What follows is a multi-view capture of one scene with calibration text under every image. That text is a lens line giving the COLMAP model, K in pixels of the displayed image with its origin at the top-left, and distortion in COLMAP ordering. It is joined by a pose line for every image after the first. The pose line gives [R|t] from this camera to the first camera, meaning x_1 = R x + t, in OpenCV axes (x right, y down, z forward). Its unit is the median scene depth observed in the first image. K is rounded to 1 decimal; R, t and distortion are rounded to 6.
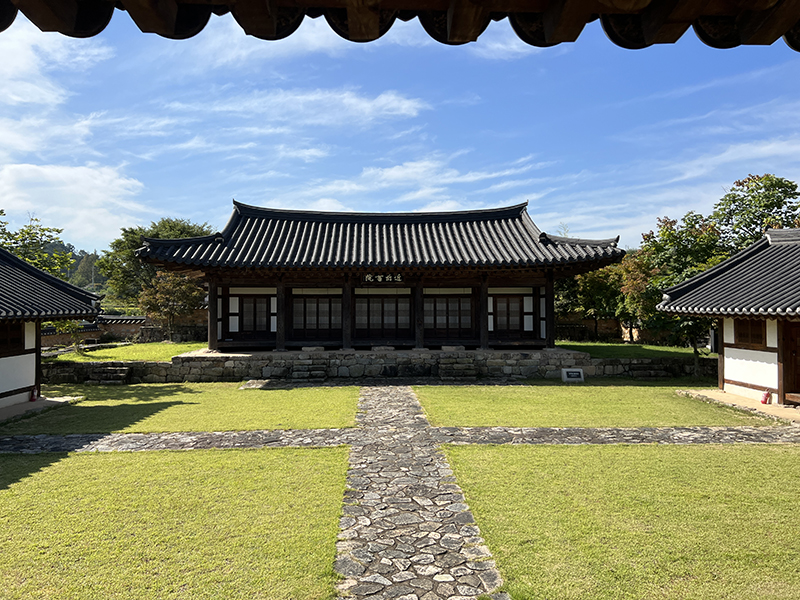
lens RADIAL K [[605.5, 0, 393.7], [0, 605.5, 310.1], [0, 0, 1]] dist [0.063904, -0.063837]
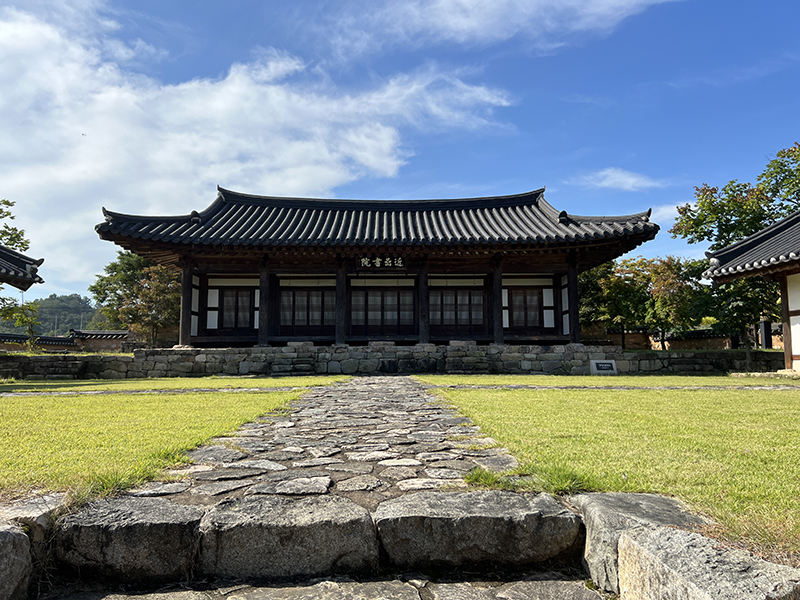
lens RADIAL K [[605.5, 0, 406.4], [0, 605.5, 307.9], [0, 0, 1]] dist [0.063904, -0.063837]
pose [[0.999966, -0.004186, -0.007127, 0.023413], [0.003518, 0.995824, -0.091228, 0.088912], [0.007479, 0.091200, 0.995805, 0.129356]]
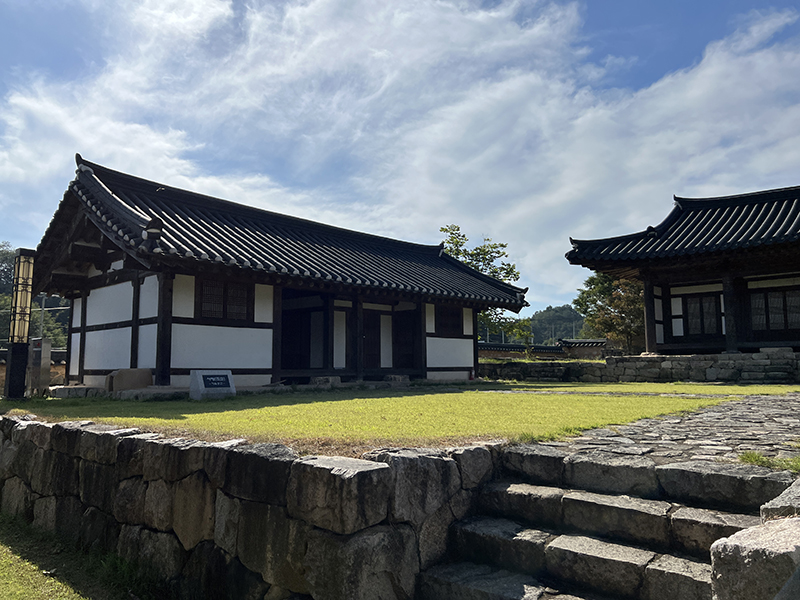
lens RADIAL K [[605.5, 0, 399.4], [0, 605.5, 302.0], [0, 0, 1]] dist [0.063904, -0.063837]
pose [[0.712725, -0.075169, -0.697404, 0.081272], [-0.001449, 0.994082, -0.108627, 0.086728], [0.701442, 0.078432, 0.708398, 0.064244]]
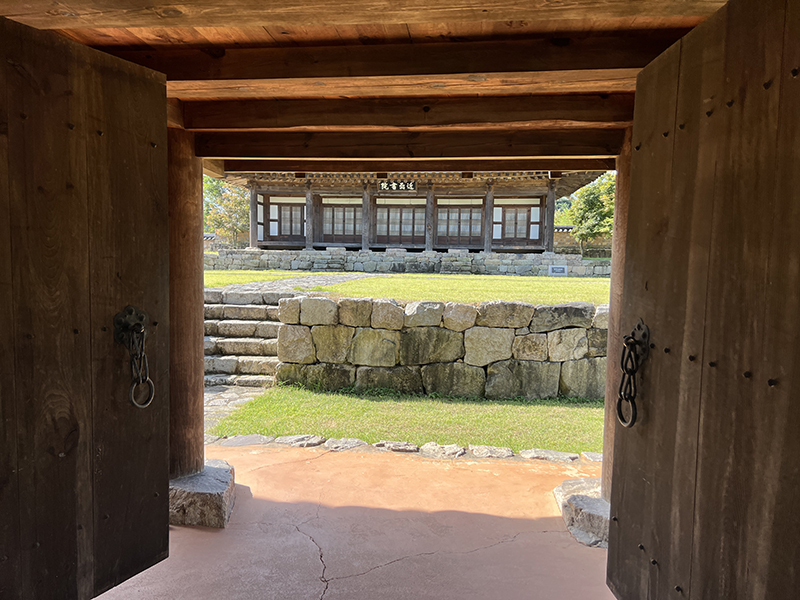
lens RADIAL K [[605.5, 0, 391.9], [0, 605.5, 321.3], [0, 0, 1]] dist [0.063904, -0.063837]
pose [[0.987240, 0.035885, -0.155141, 0.150770], [-0.022333, 0.995850, 0.088230, 0.093739], [0.157664, -0.083639, 0.983944, -0.125876]]
